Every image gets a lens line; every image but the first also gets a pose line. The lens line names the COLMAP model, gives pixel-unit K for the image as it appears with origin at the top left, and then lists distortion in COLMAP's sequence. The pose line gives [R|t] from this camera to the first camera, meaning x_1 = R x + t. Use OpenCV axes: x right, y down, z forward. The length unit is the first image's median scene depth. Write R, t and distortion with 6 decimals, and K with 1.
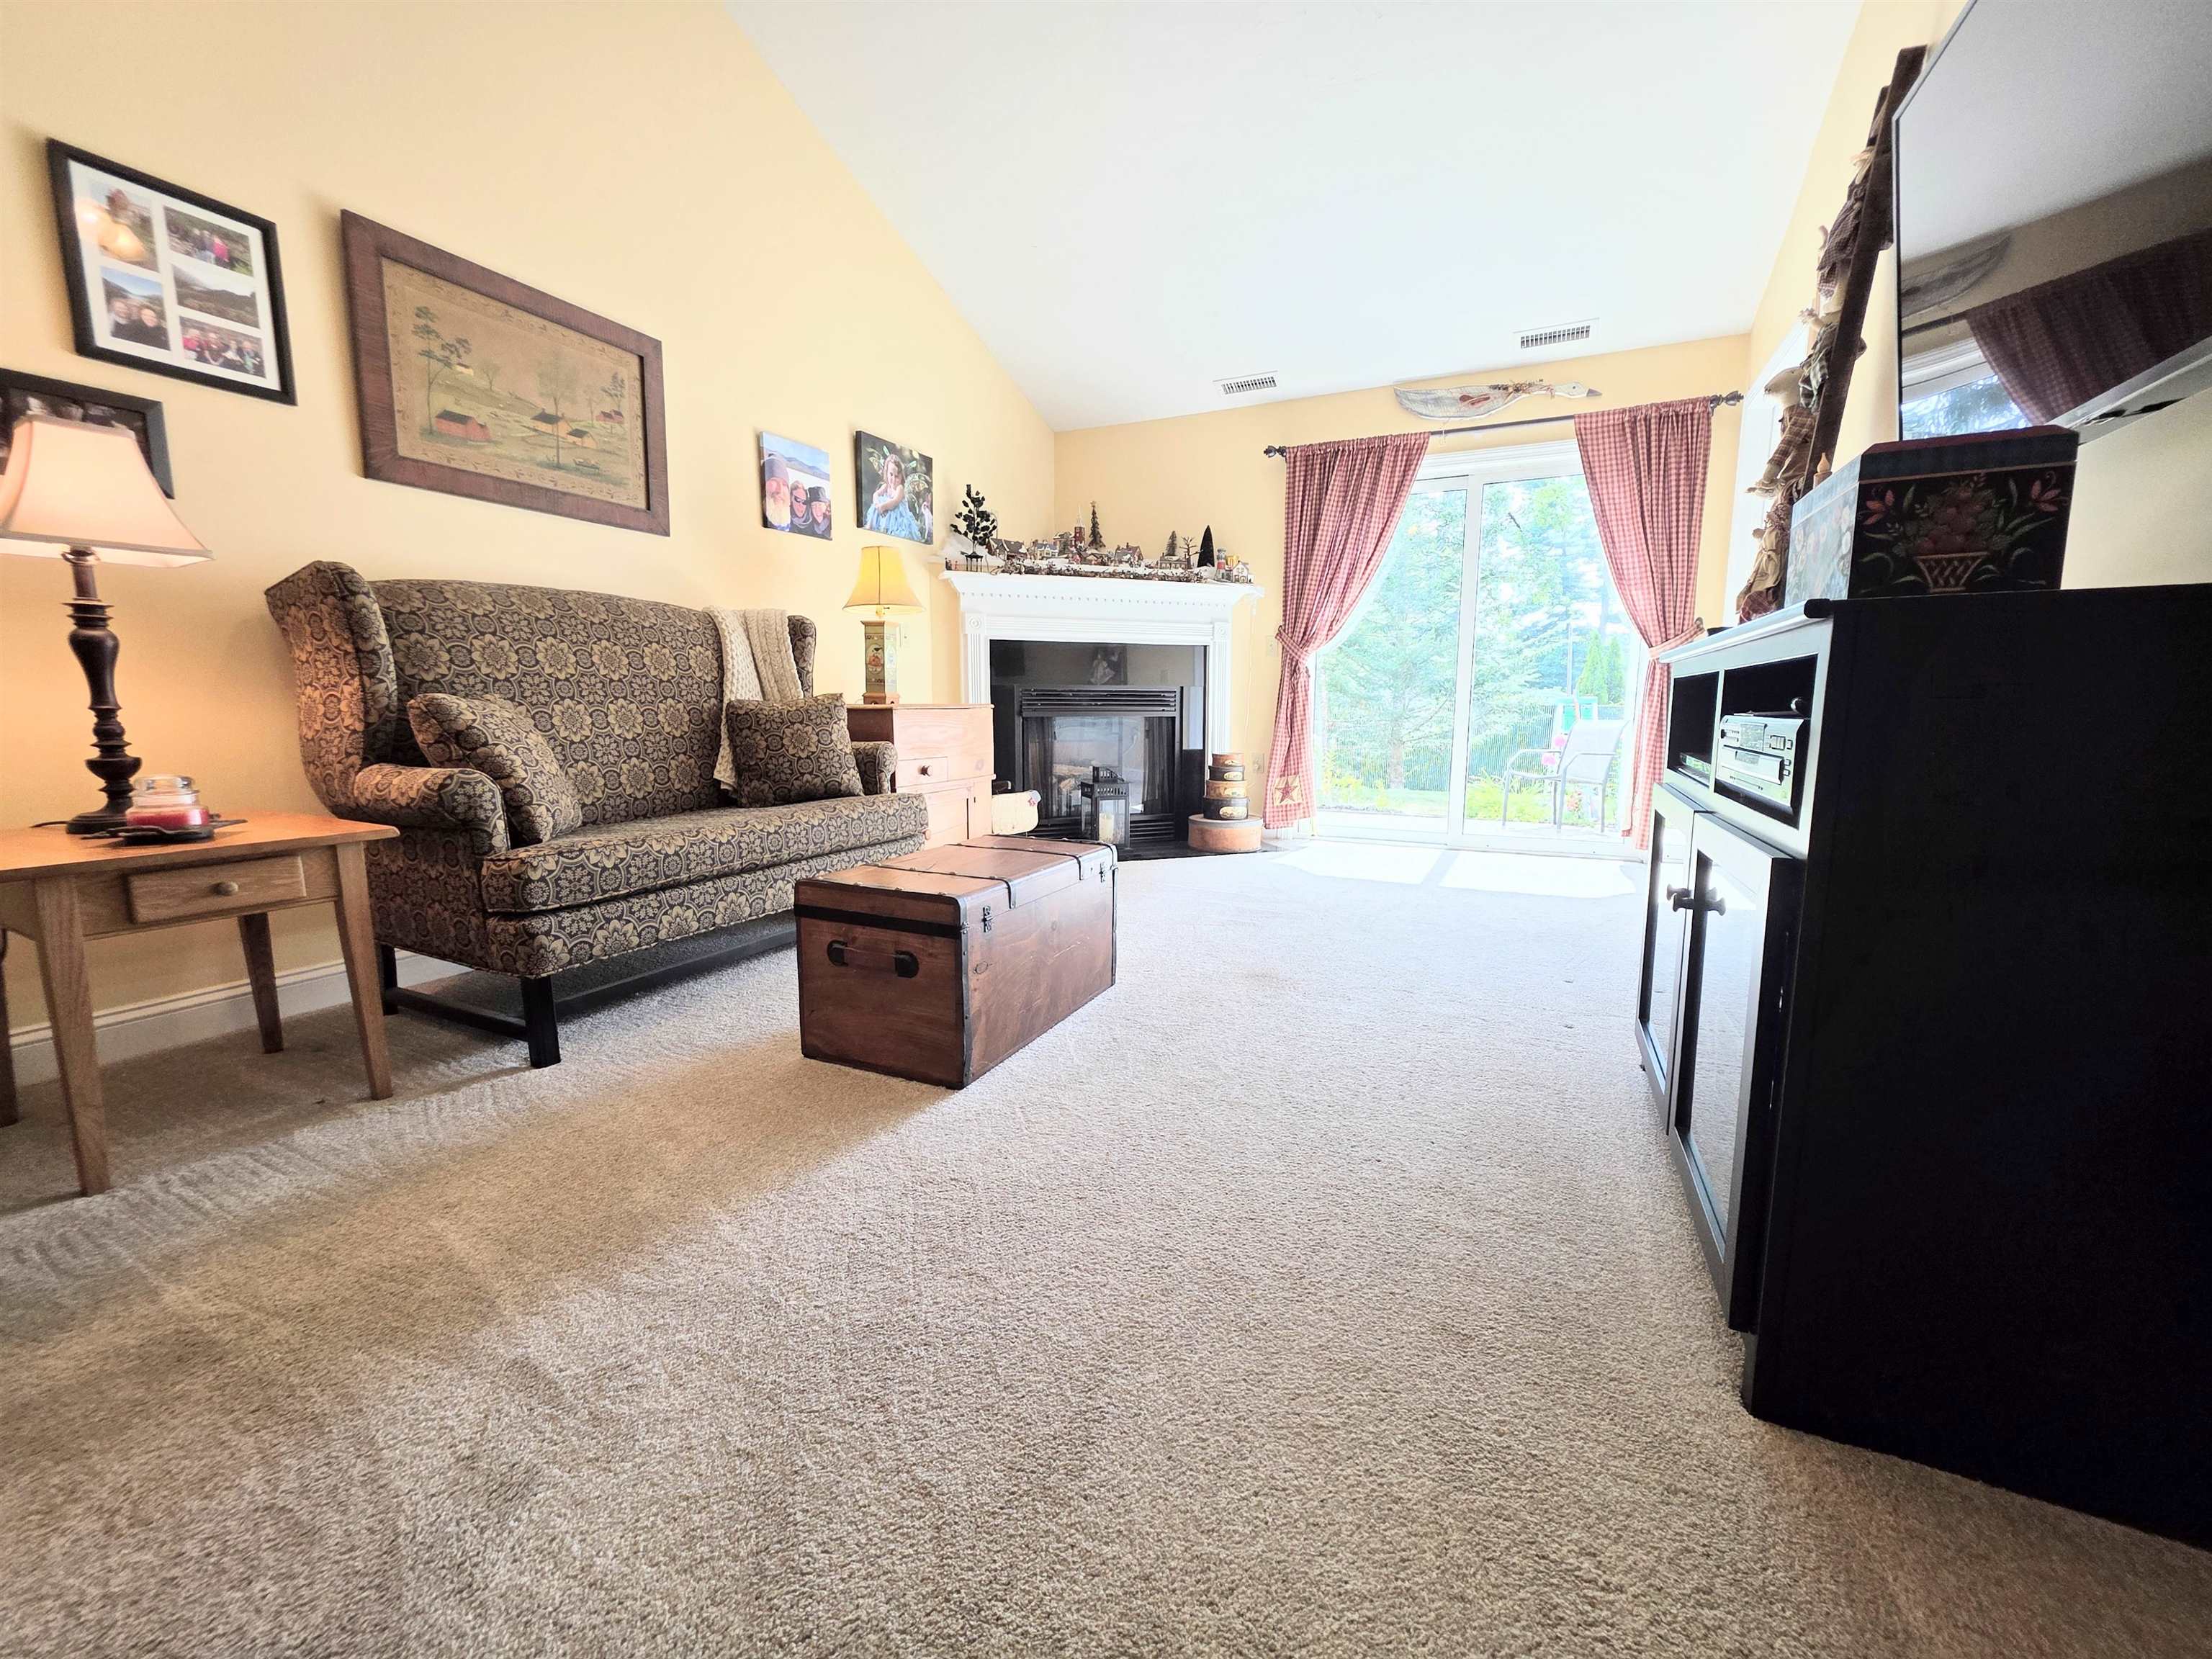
lens RADIAL K [[884.3, 0, 1113.7], [0, 884.3, 824.5], [0, 0, 1]] dist [0.001638, -0.000125]
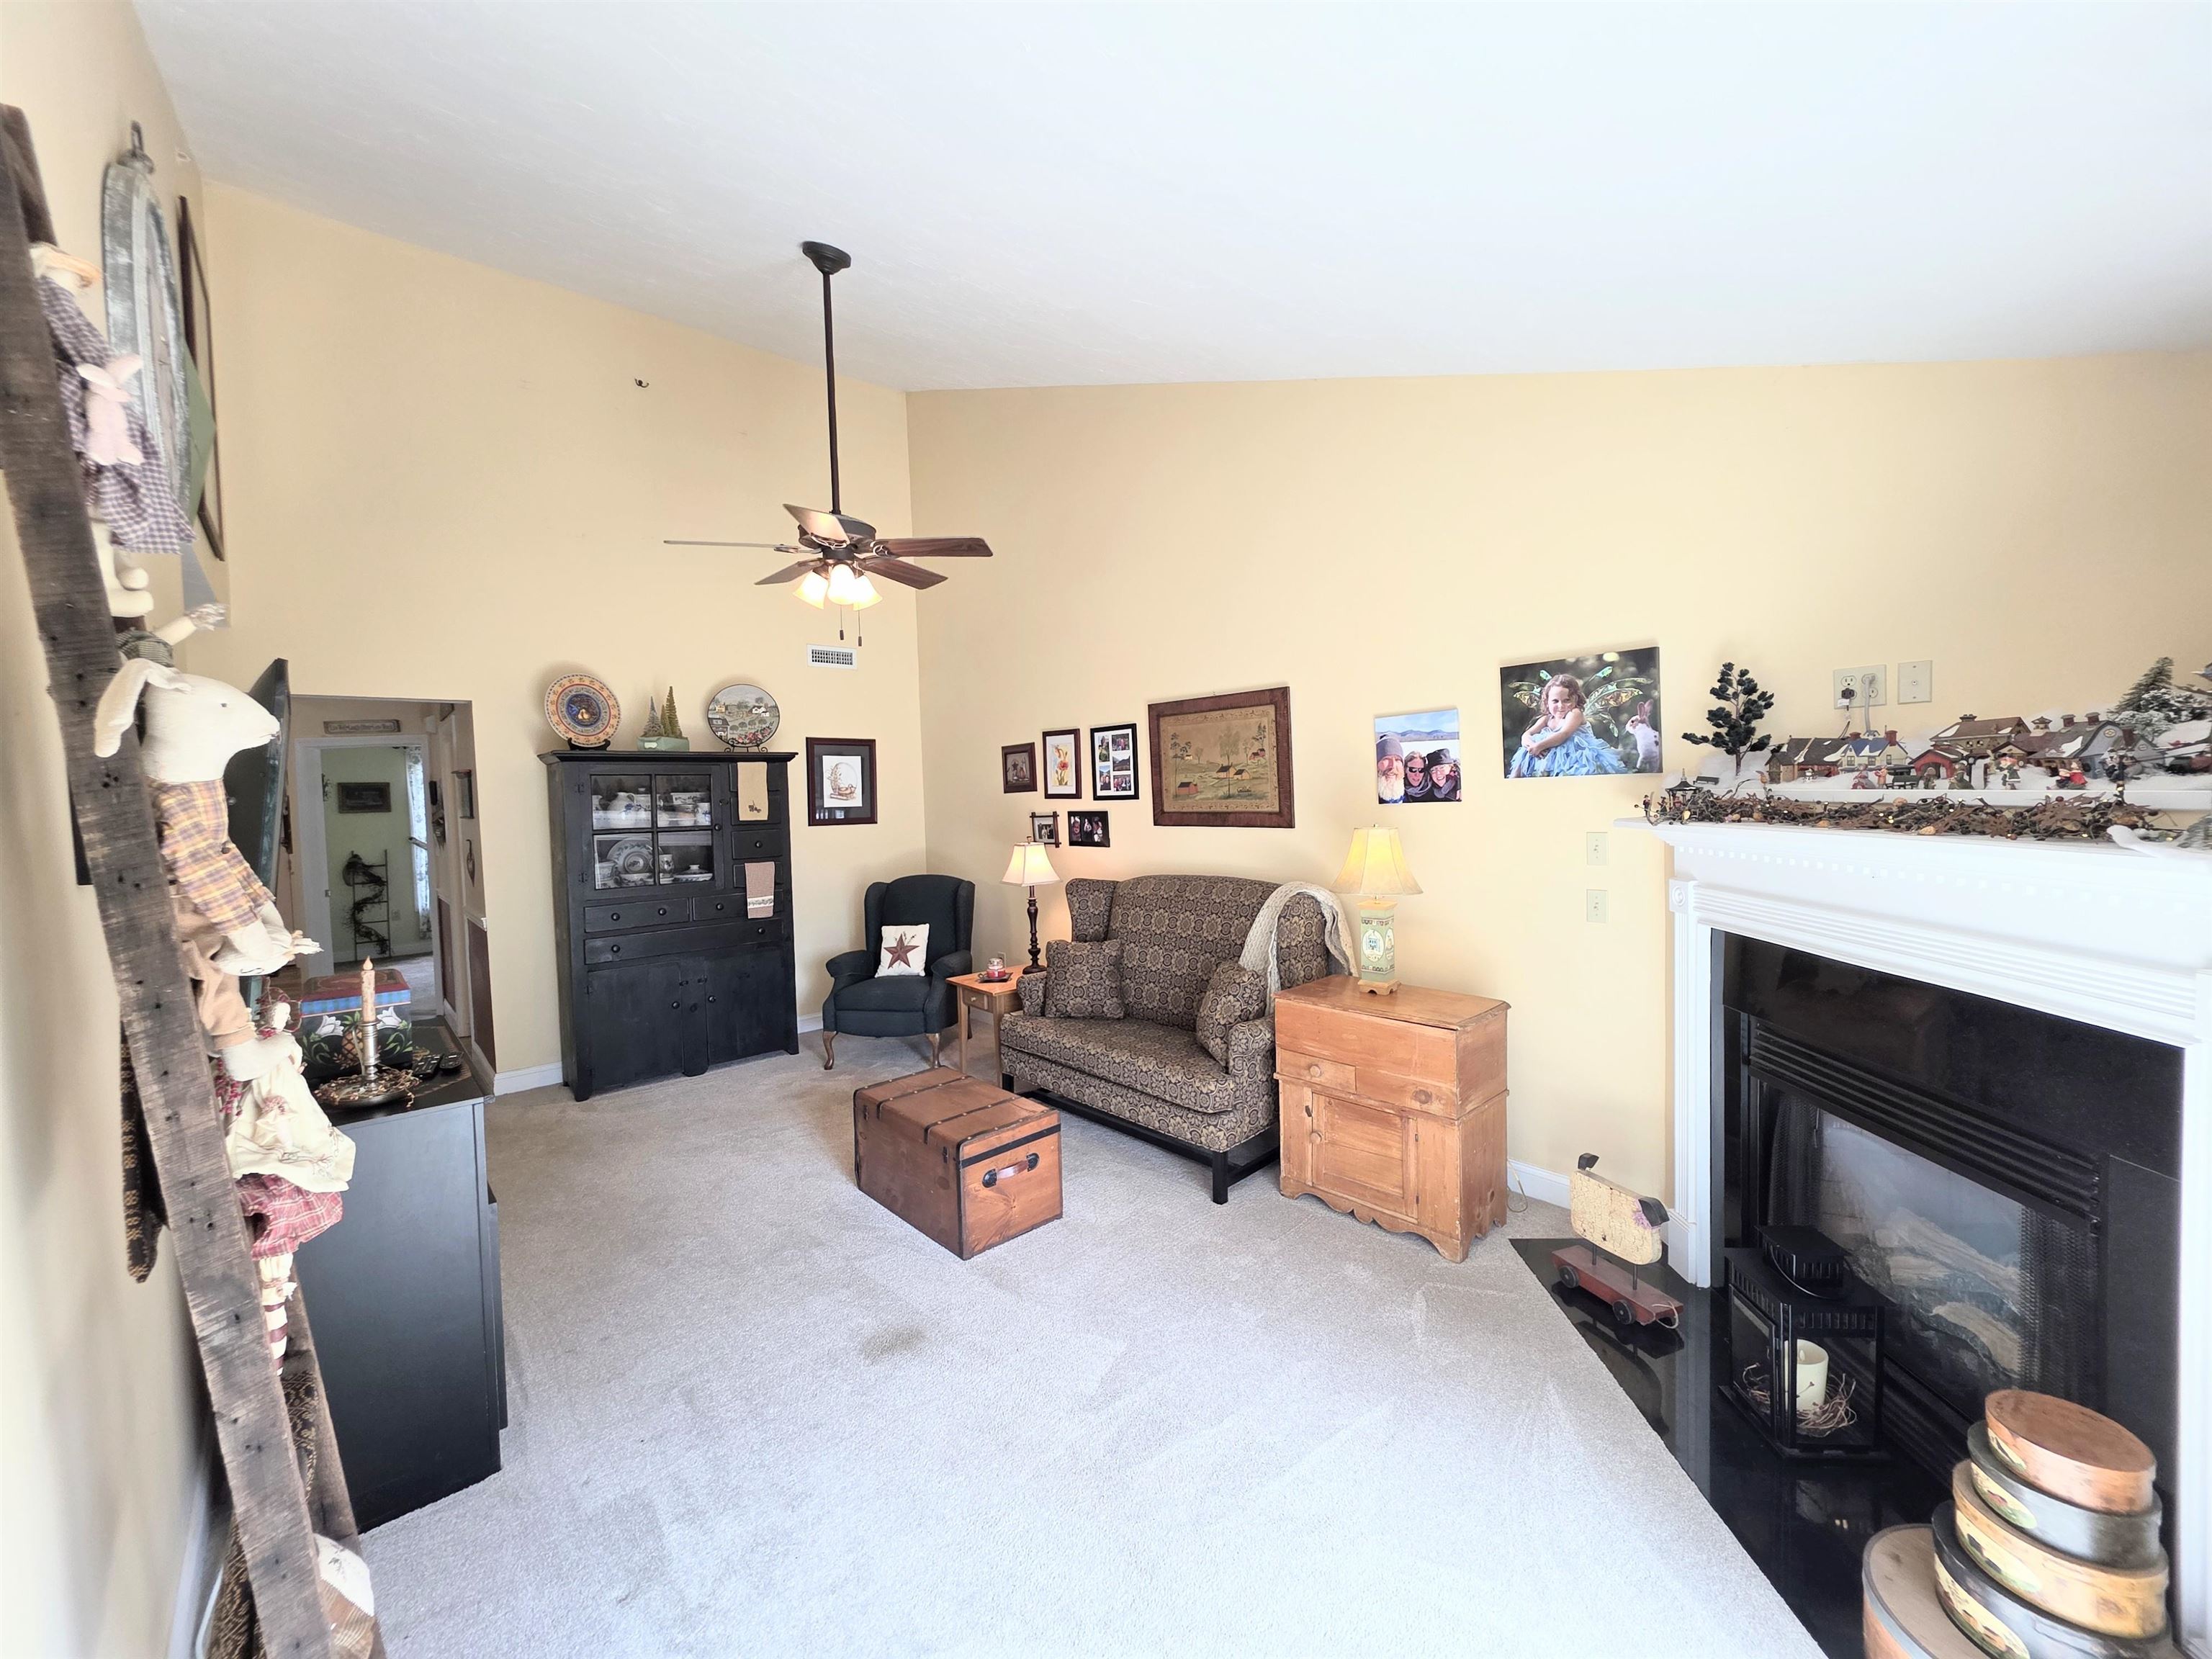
lens RADIAL K [[884.3, 0, 1119.8], [0, 884.3, 835.1], [0, 0, 1]] dist [0.001638, -0.000125]
pose [[-0.385791, 0.057590, -0.920787, 0.619362], [-0.098765, 0.989736, 0.103283, -0.333326], [0.917284, 0.130787, -0.376144, 0.987330]]
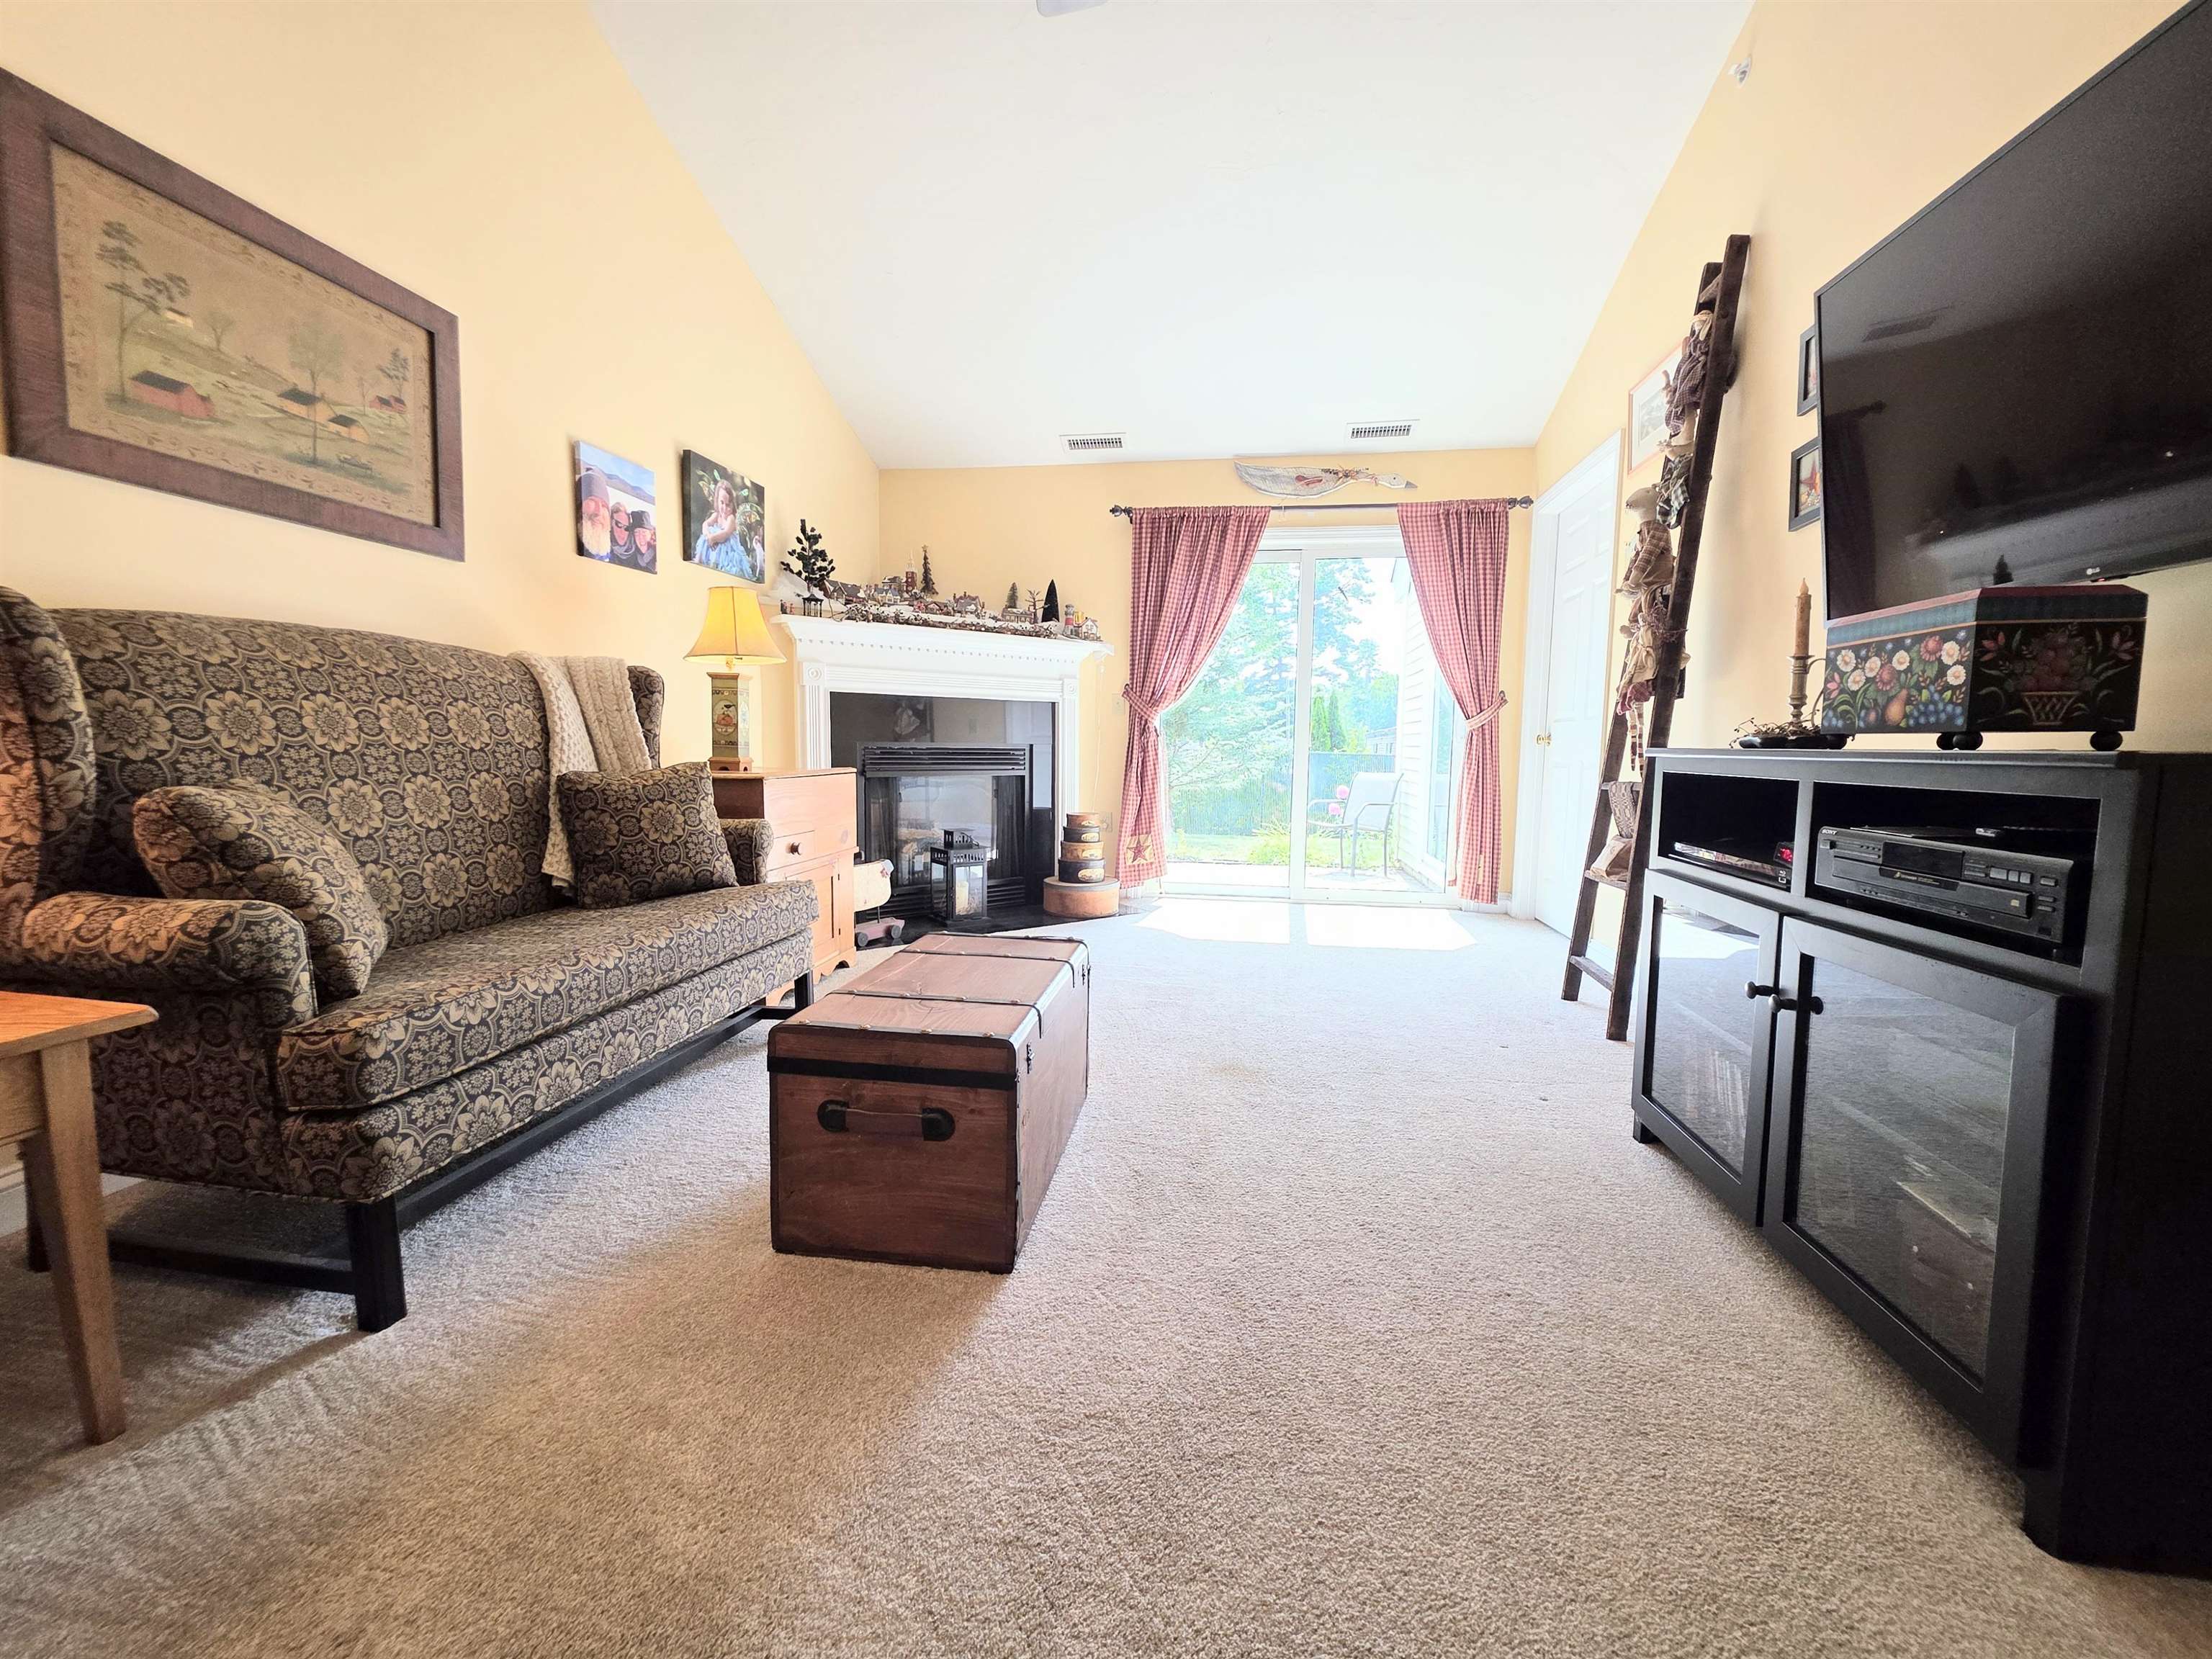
lens RADIAL K [[884.3, 0, 1114.1], [0, 884.3, 824.7], [0, 0, 1]] dist [0.001638, -0.000125]
pose [[0.958285, -0.016560, 0.285334, -0.140306], [0.029000, 0.998802, -0.039426, -0.036160], [-0.284339, 0.046056, 0.957617, 0.077561]]
